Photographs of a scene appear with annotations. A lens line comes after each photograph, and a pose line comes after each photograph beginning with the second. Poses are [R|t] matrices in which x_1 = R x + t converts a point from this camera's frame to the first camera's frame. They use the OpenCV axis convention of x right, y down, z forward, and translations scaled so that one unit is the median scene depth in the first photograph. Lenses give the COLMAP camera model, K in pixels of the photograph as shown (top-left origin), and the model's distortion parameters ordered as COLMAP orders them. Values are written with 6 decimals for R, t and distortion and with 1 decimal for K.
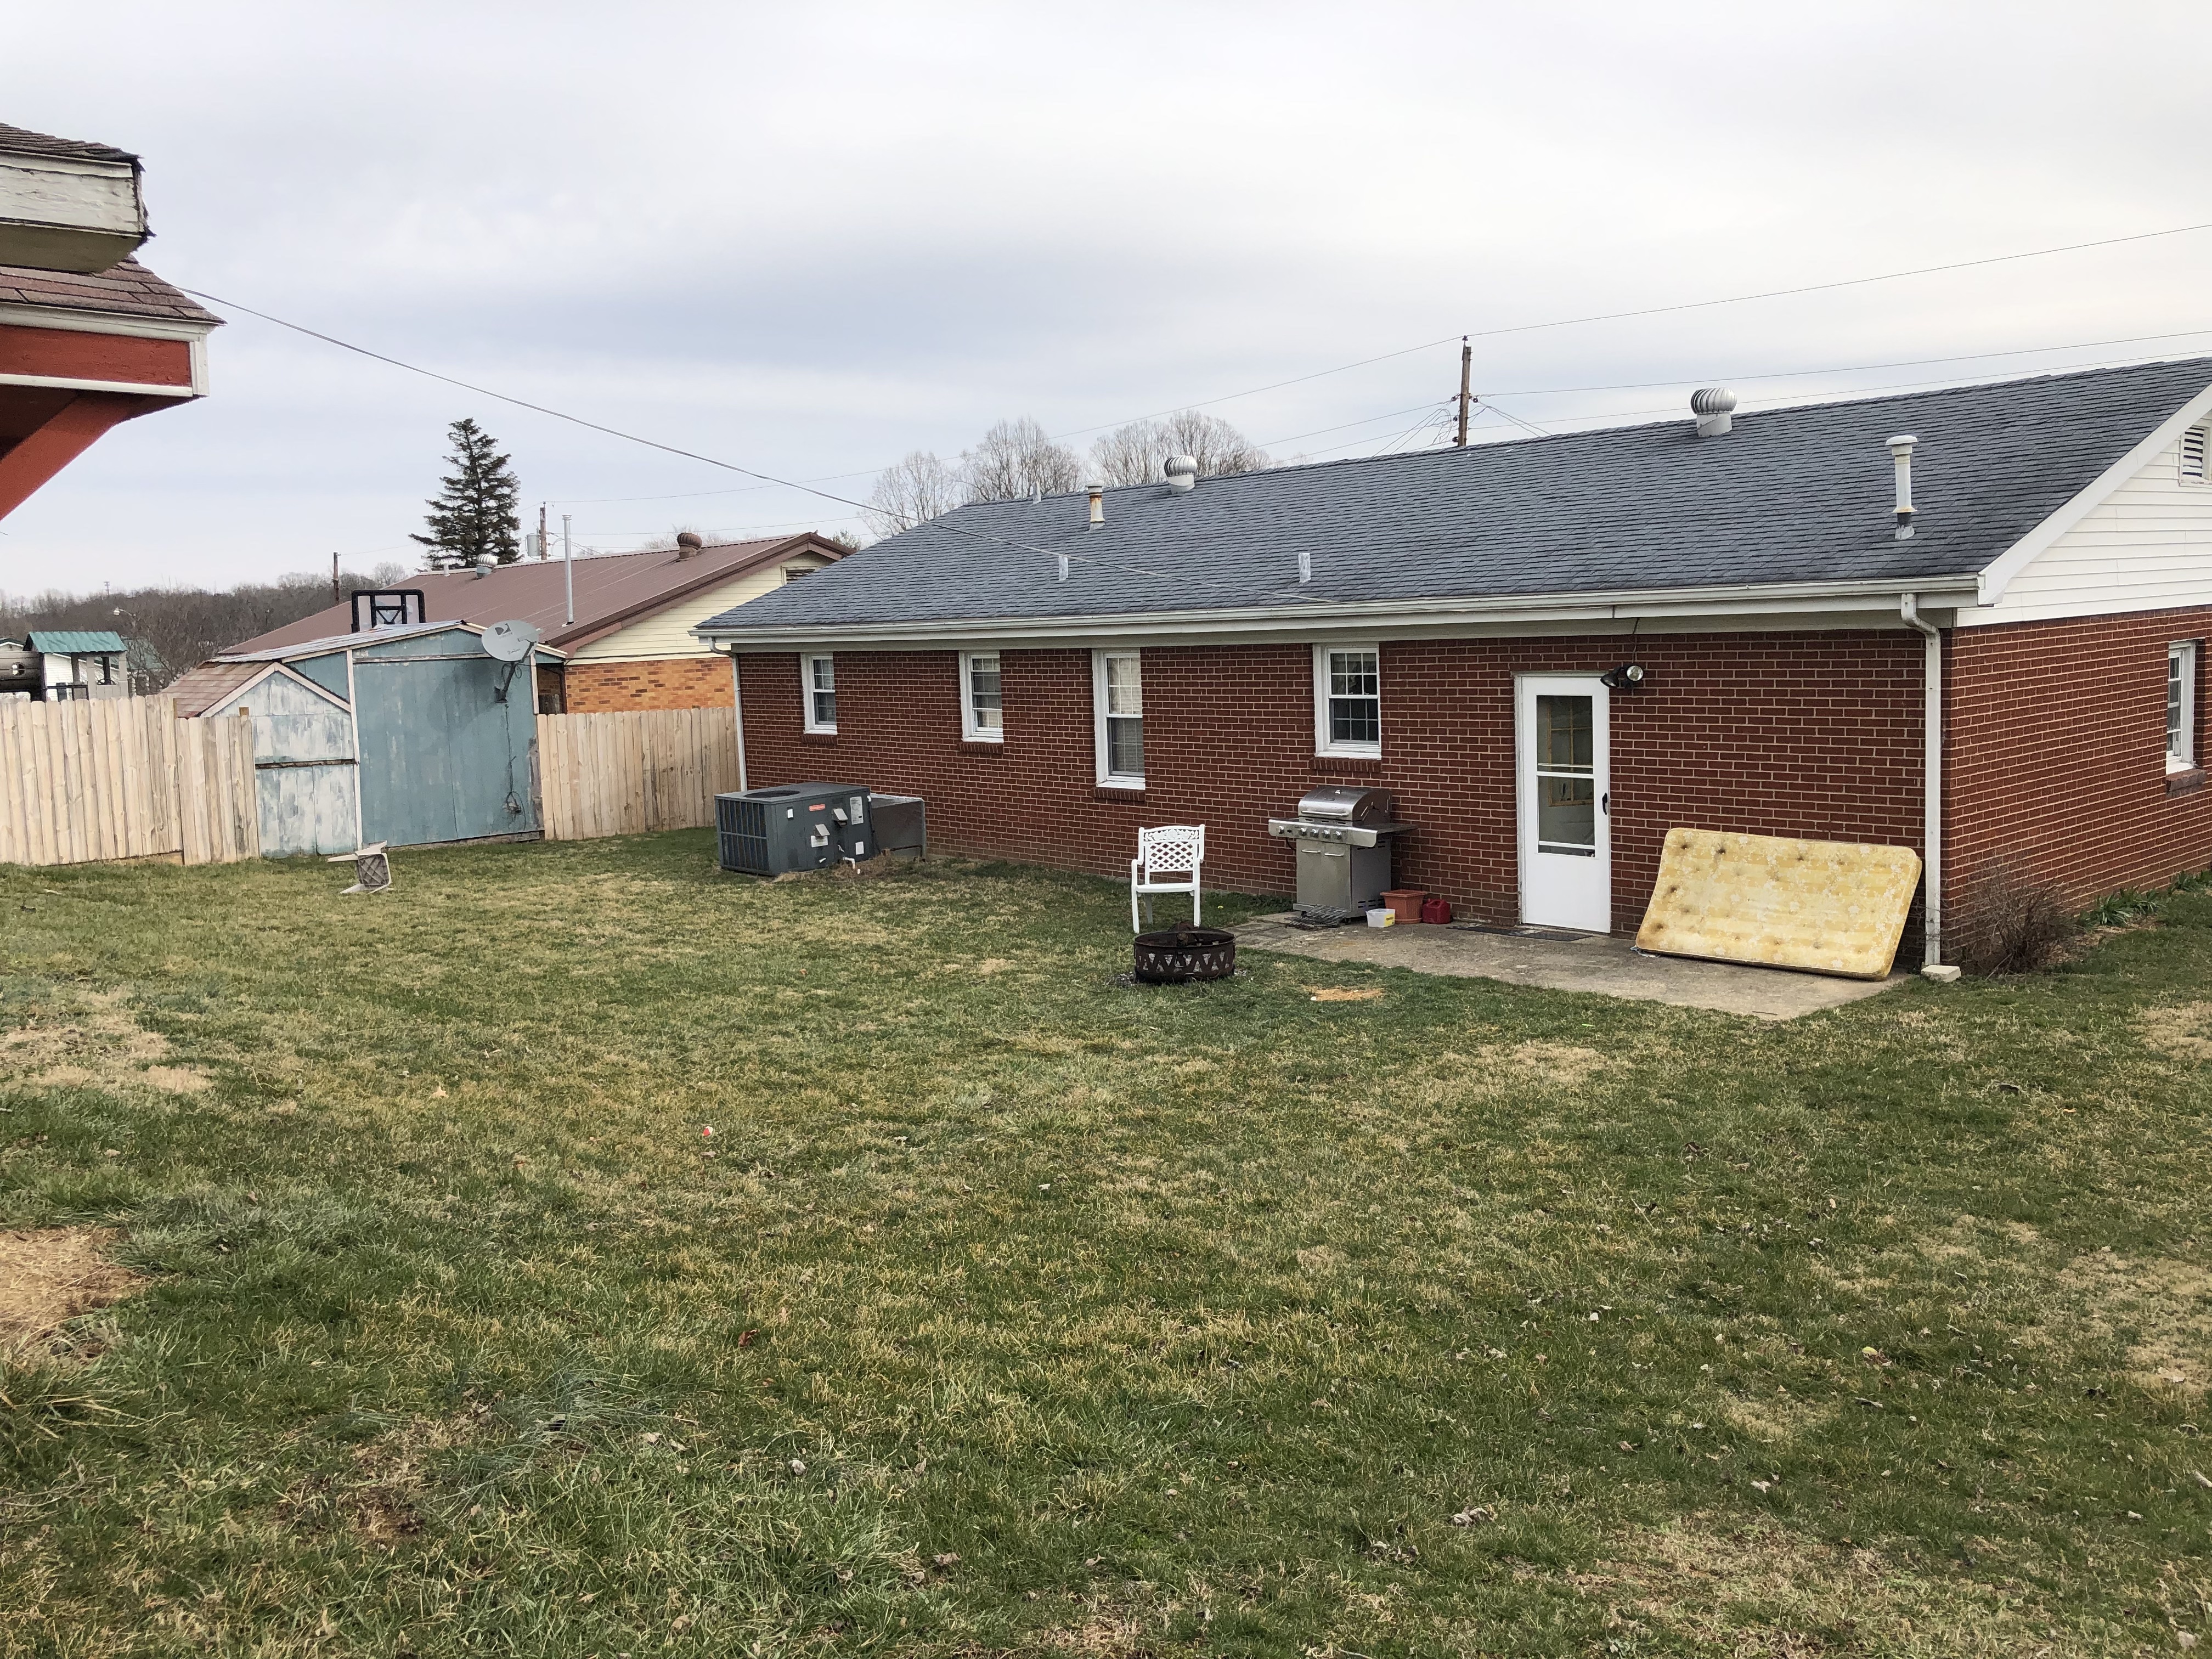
lens RADIAL K [[1810.0, 0, 1110.7], [0, 1810.0, 823.9], [0, 0, 1]] dist [0.026694, -0.030999]
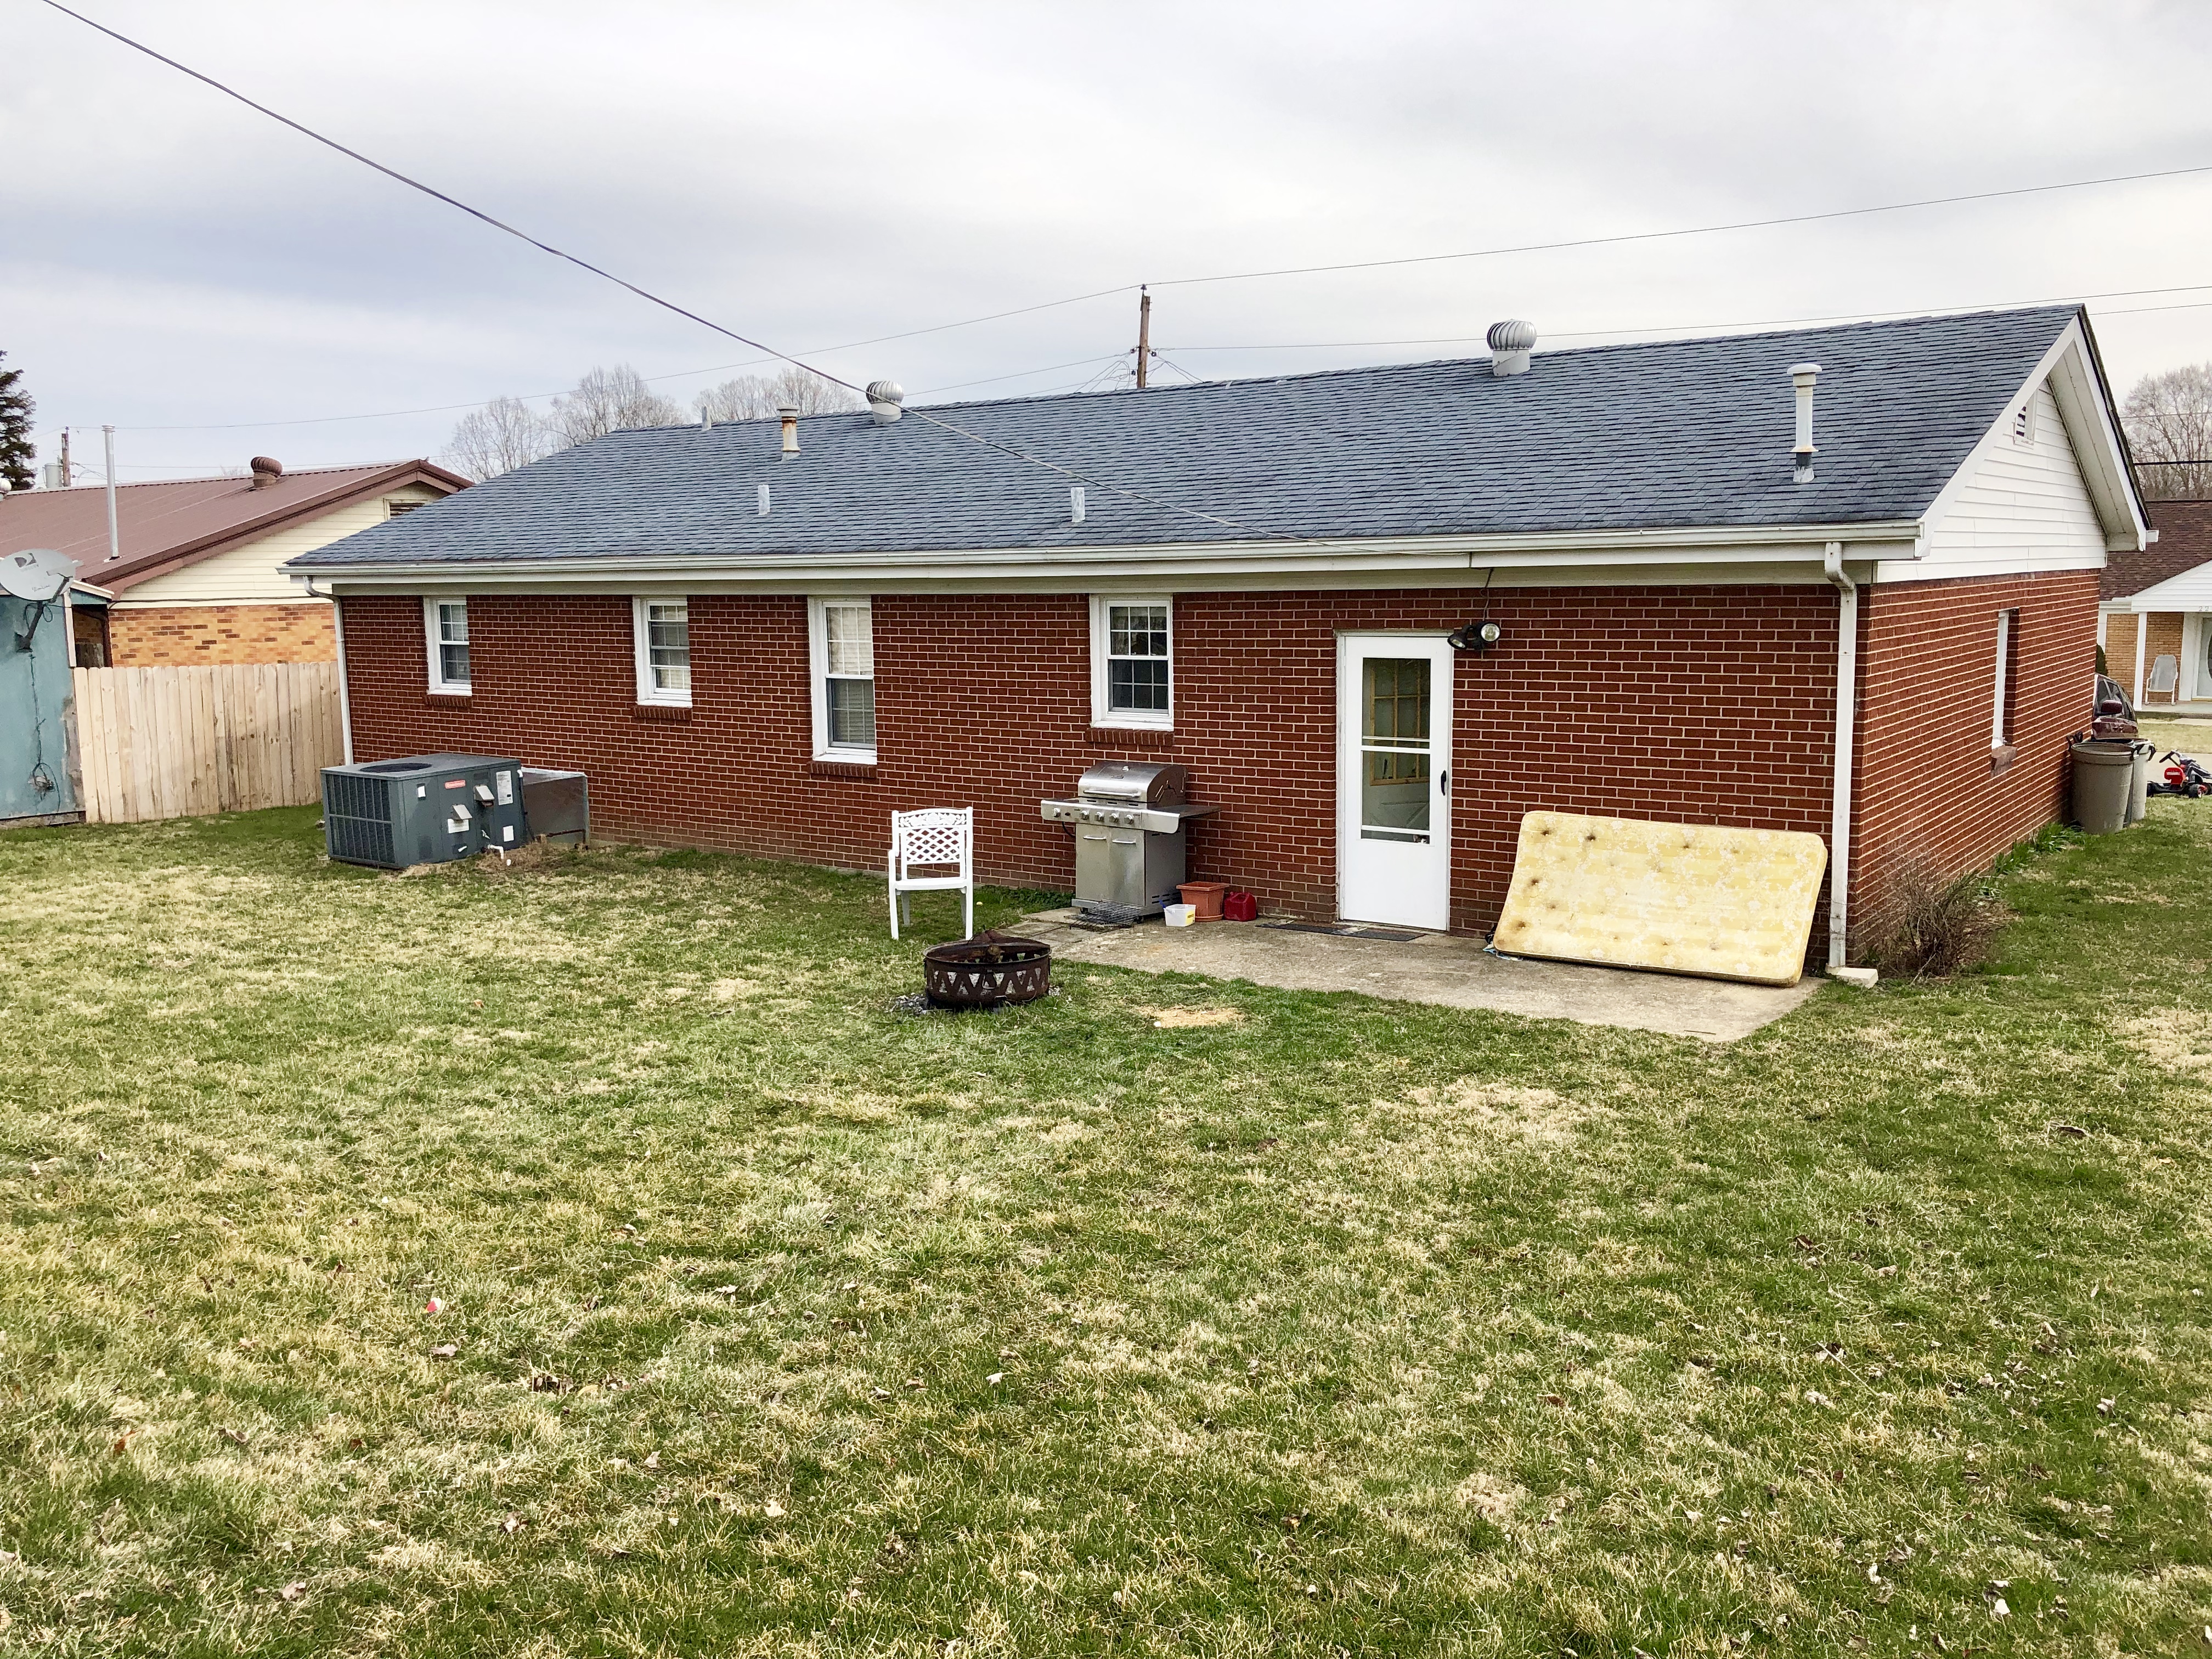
lens RADIAL K [[1810.0, 0, 1113.8], [0, 1810.0, 826.0], [0, 0, 1]] dist [0.026694, -0.030999]
pose [[0.975737, -0.005576, 0.218876, -0.075086], [0.001751, 0.999842, 0.017668, -0.006243], [-0.218940, -0.016856, 0.975593, 0.192236]]
